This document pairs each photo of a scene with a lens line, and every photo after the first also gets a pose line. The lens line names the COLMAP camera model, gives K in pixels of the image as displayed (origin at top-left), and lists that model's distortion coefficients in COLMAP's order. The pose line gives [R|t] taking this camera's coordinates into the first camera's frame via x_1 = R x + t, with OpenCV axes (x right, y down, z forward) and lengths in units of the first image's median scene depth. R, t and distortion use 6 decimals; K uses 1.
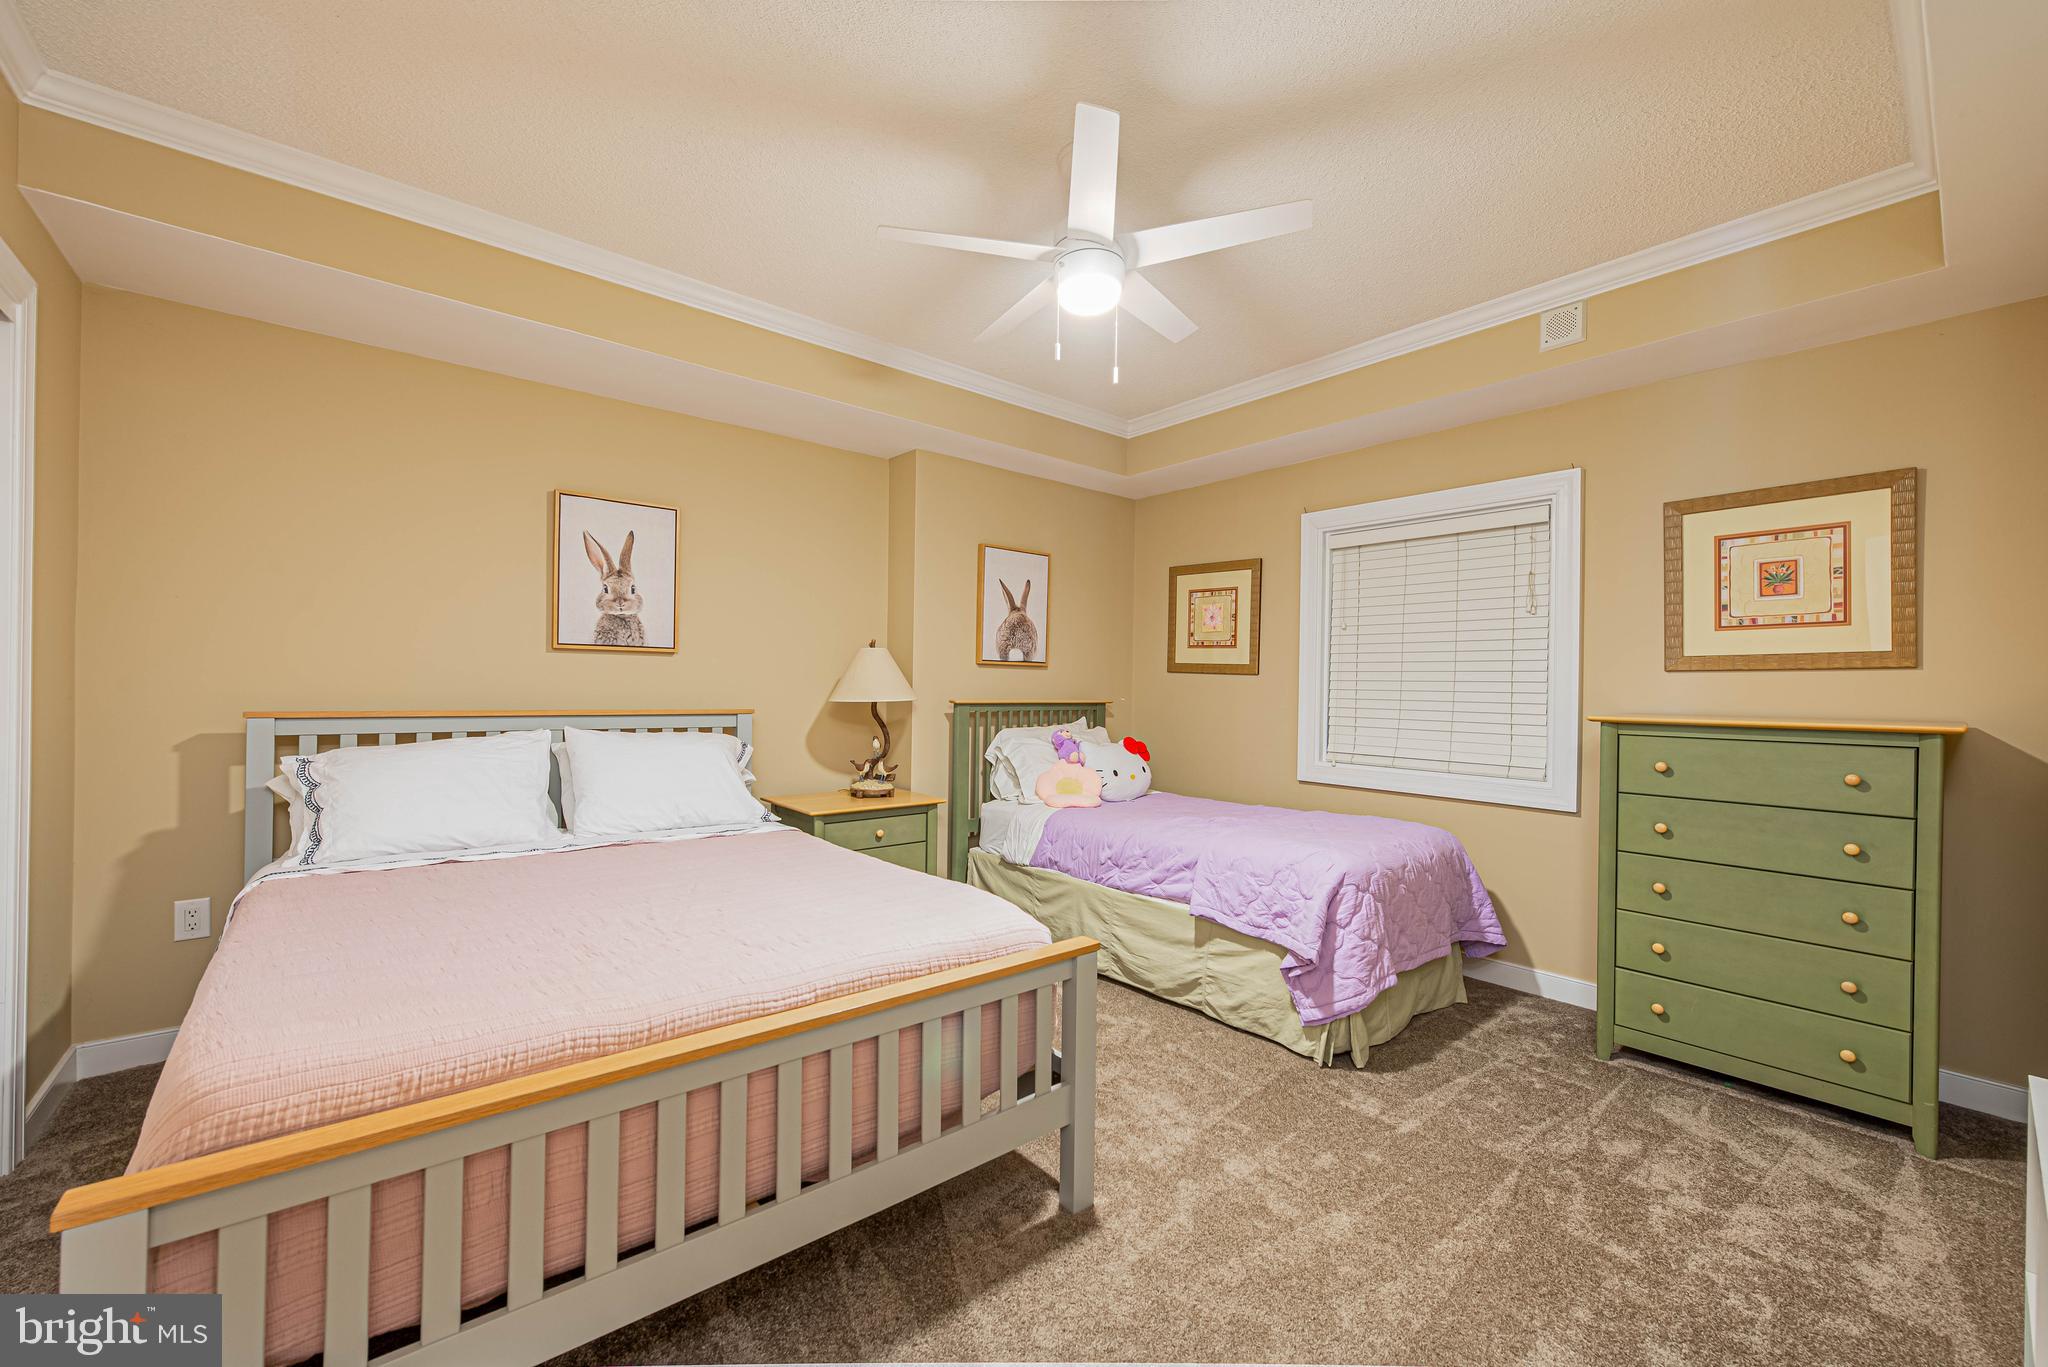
lens RADIAL K [[809.9, 0, 1025.6], [0, 809.9, 686.6], [0, 0, 1]] dist [0.002558, -0.000244]
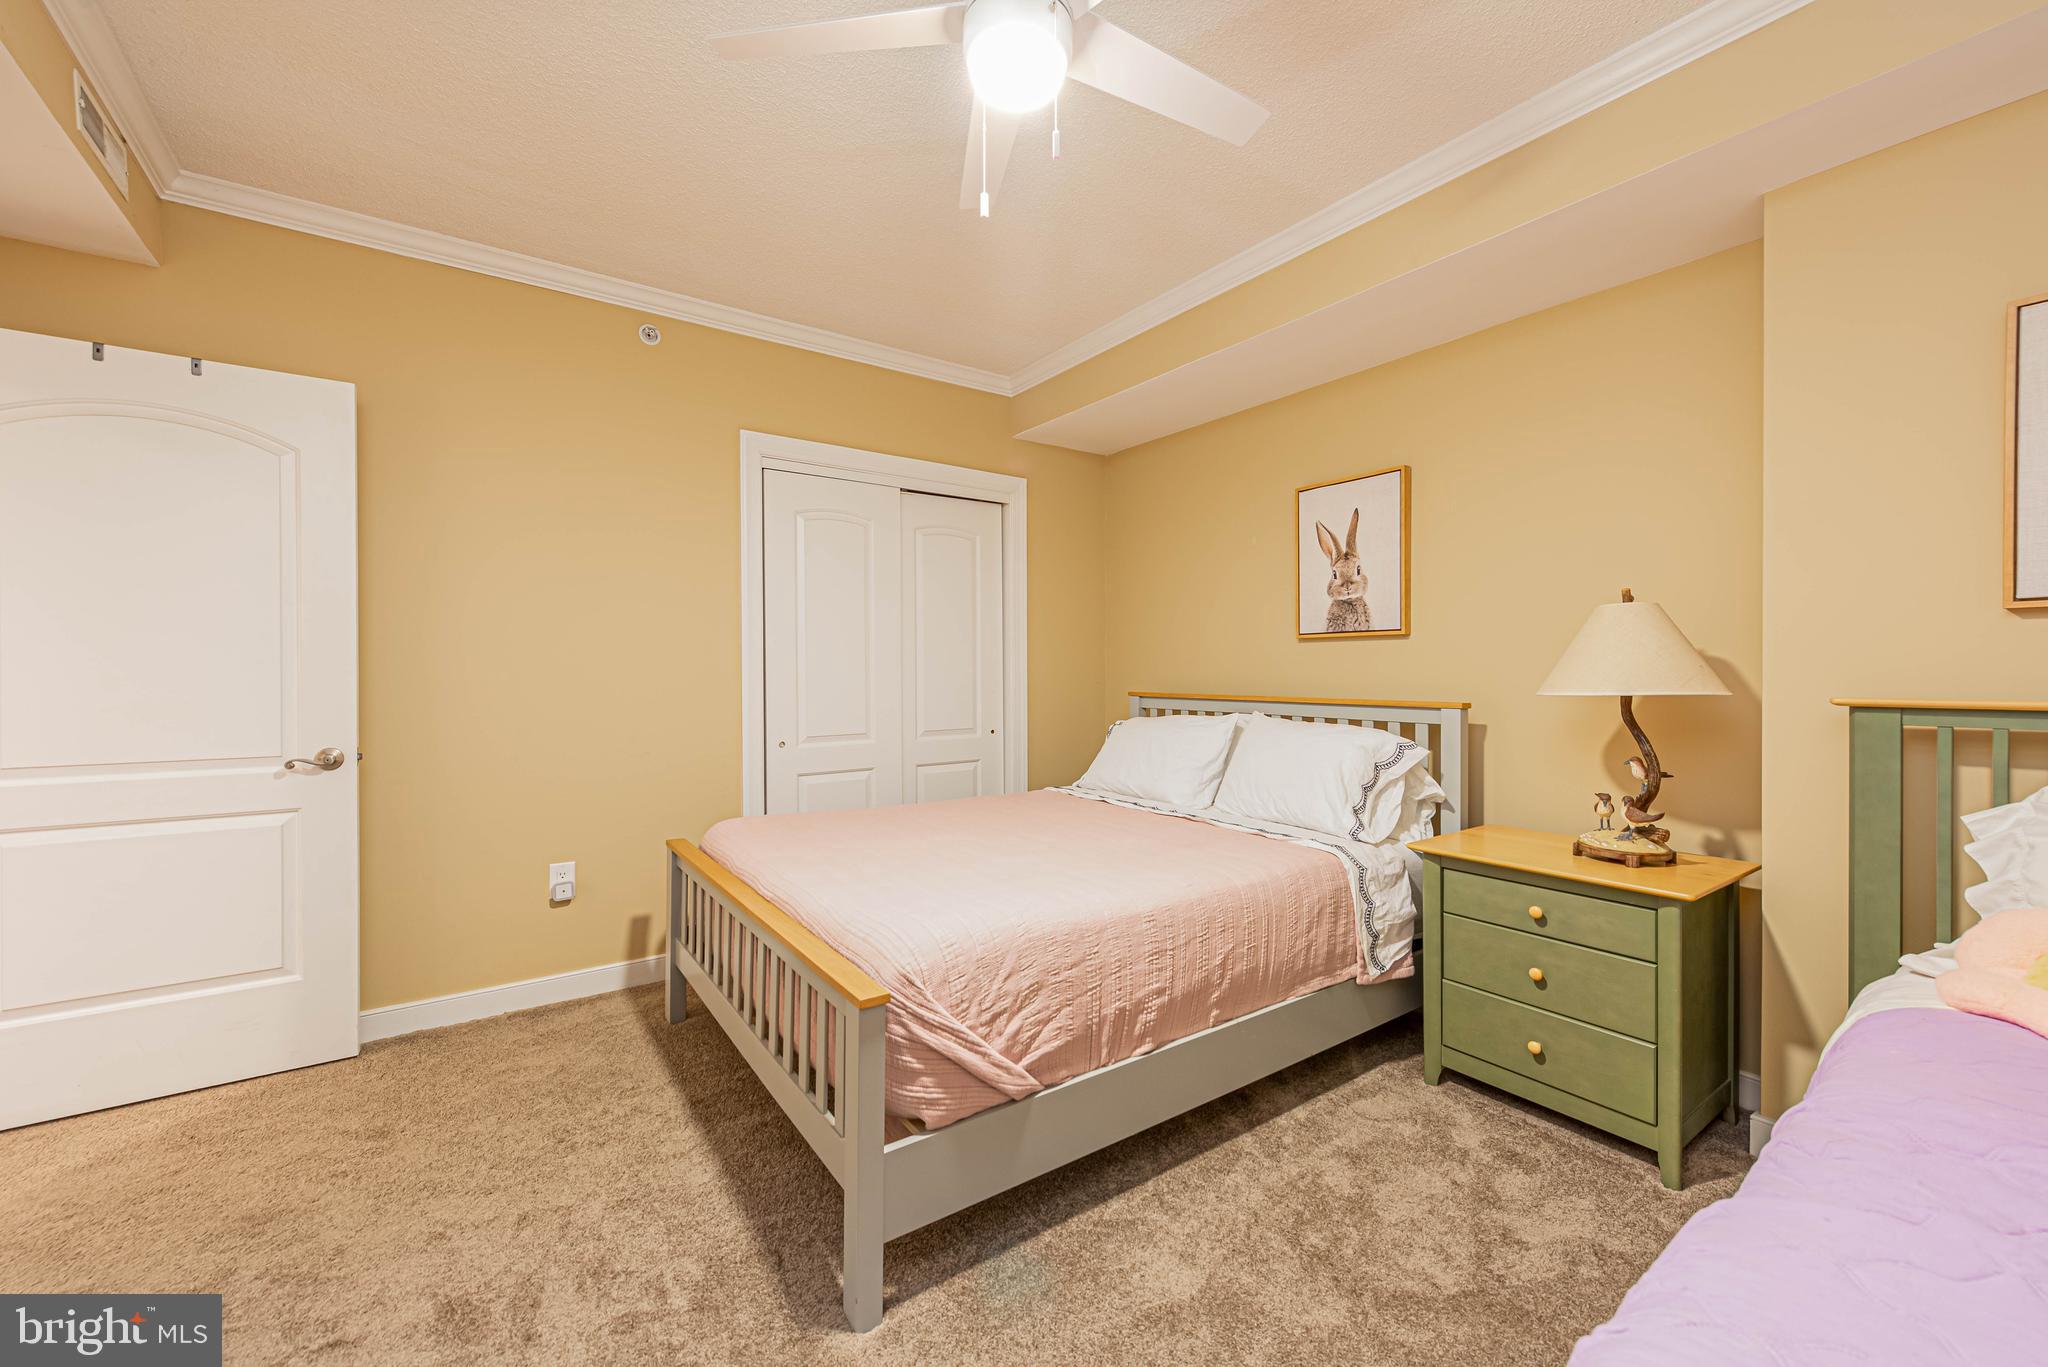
lens RADIAL K [[809.9, 0, 1025.6], [0, 809.9, 686.6], [0, 0, 1]] dist [0.002558, -0.000244]
pose [[-0.090017, -0.002143, -0.995938, 0.483708], [-0.009712, 0.999952, -0.001274, 0.019050], [0.995893, 0.009558, -0.090034, 0.712818]]
